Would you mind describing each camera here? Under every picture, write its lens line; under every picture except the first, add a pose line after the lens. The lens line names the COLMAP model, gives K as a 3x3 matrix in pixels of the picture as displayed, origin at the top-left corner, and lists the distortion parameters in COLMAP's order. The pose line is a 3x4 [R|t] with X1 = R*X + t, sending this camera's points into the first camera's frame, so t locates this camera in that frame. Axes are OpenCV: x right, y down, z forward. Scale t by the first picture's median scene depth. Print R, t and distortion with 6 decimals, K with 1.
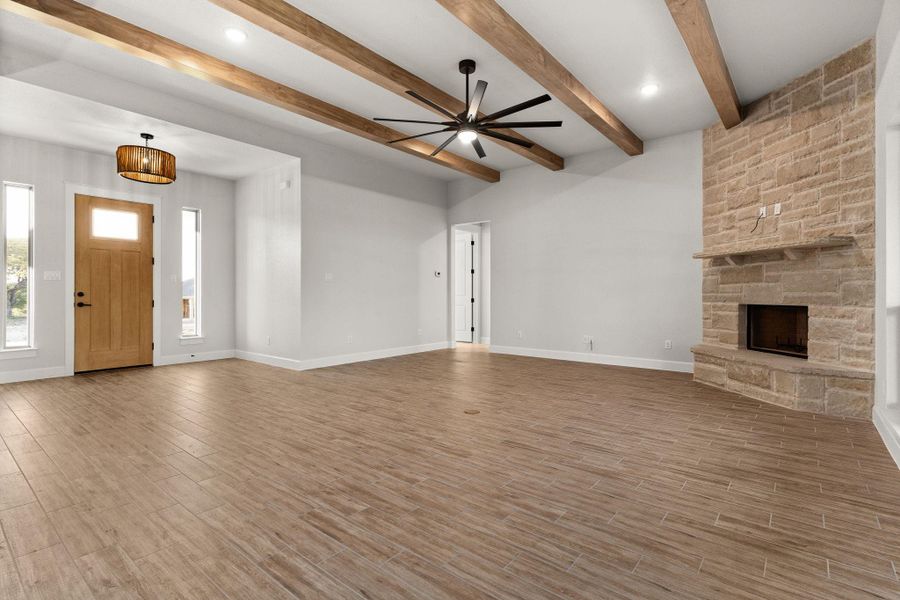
lens RADIAL K [[429.1, 0, 446.2], [0, 429.1, 291.9], [0, 0, 1]] dist [0.003321, -0.000530]
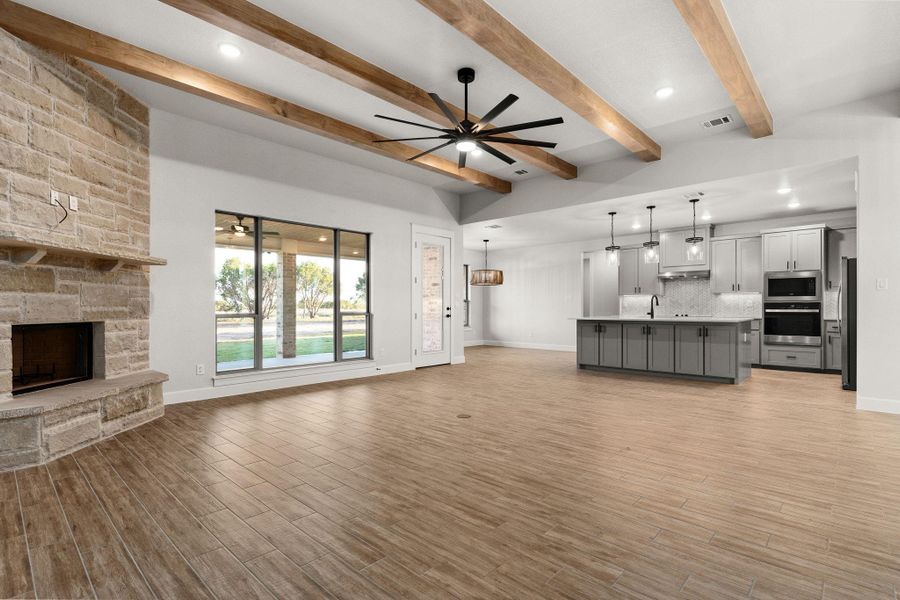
lens RADIAL K [[429.1, 0, 443.3], [0, 429.1, 303.4], [0, 0, 1]] dist [0.003321, -0.000530]
pose [[-0.996842, 0.004511, 0.079287, 0.015755], [0.003247, 0.999866, -0.016057, 0.008853], [-0.079349, -0.015748, -0.996722, 1.558197]]
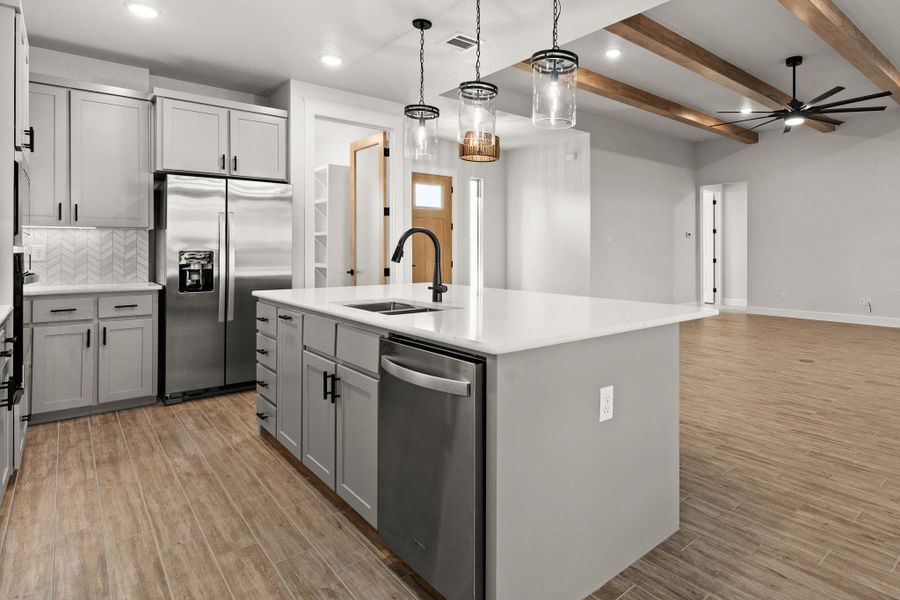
lens RADIAL K [[495.3, 0, 524.6], [0, 495.3, 248.7], [0, 0, 1]] dist [0.002304, 0.000347]
pose [[0.989981, -0.000117, -0.141203, -0.381304], [0.000484, 0.999997, 0.002561, -0.020231], [0.141202, -0.002604, 0.989977, -0.332739]]
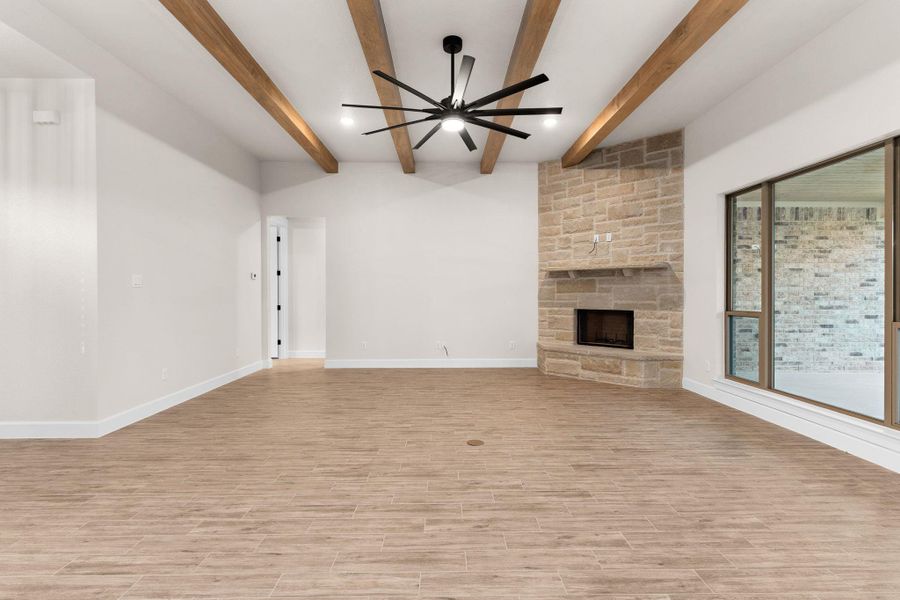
lens RADIAL K [[429.1, 0, 447.7], [0, 429.1, 294.4], [0, 0, 1]] dist [0.003321, -0.000530]
pose [[0.765150, -0.002529, 0.643847, -0.410182], [-0.001720, 0.999981, 0.005972, -0.021579], [-0.643850, -0.005677, 0.765131, 0.274478]]
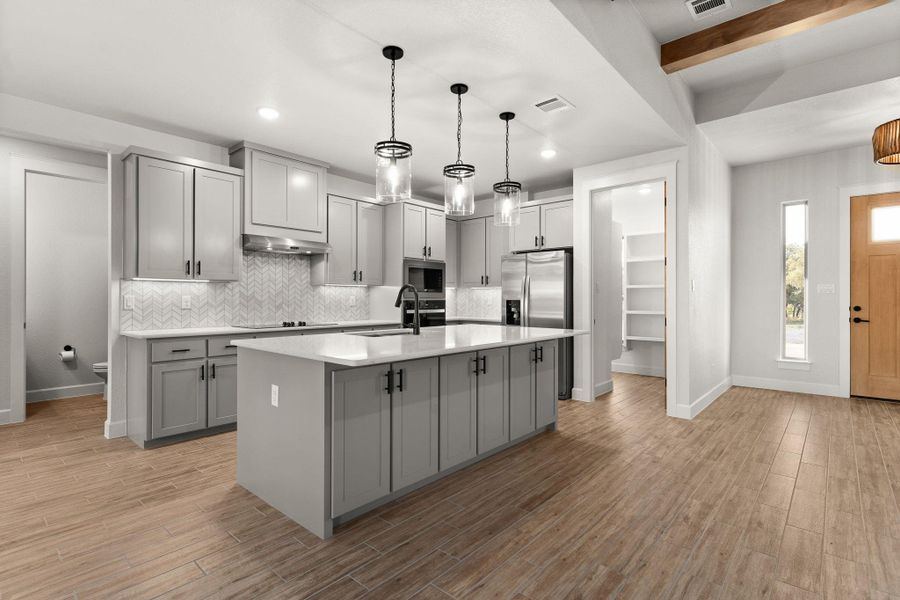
lens RADIAL K [[429.1, 0, 447.4], [0, 429.1, 296.8], [0, 0, 1]] dist [0.003321, -0.000530]
pose [[-0.037823, -0.004906, -0.999272, 0.078606], [0.000800, 0.999987, -0.004940, -0.016533], [0.999284, -0.000986, -0.037819, 0.208053]]
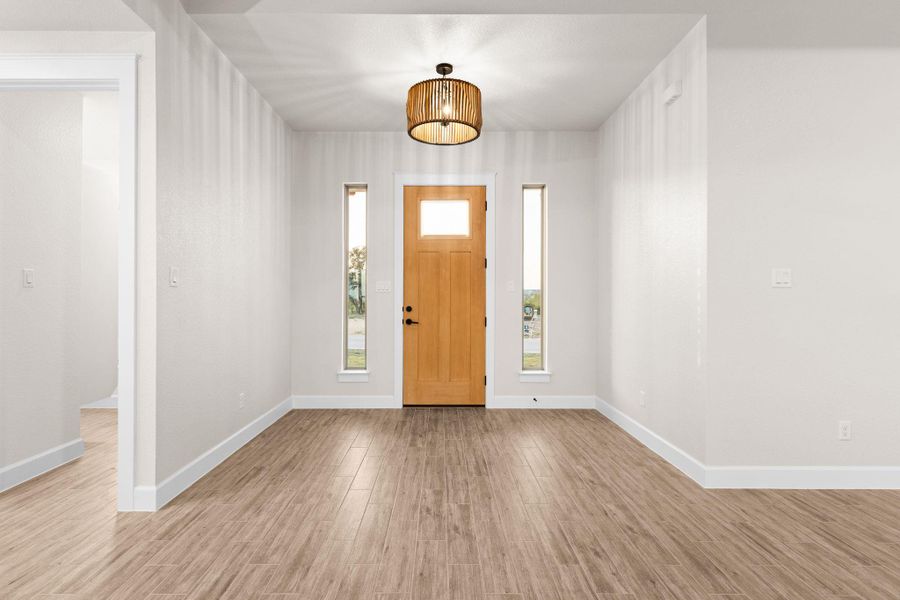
lens RADIAL K [[448.9, 0, 441.4], [0, 448.9, 295.2], [0, 0, 1]] dist [0.017292, -0.000527]
pose [[0.637311, -0.005570, -0.770587, -0.179021], [0.003808, 0.999984, -0.004079, -0.018274], [0.770597, -0.000335, 0.637322, 0.566440]]
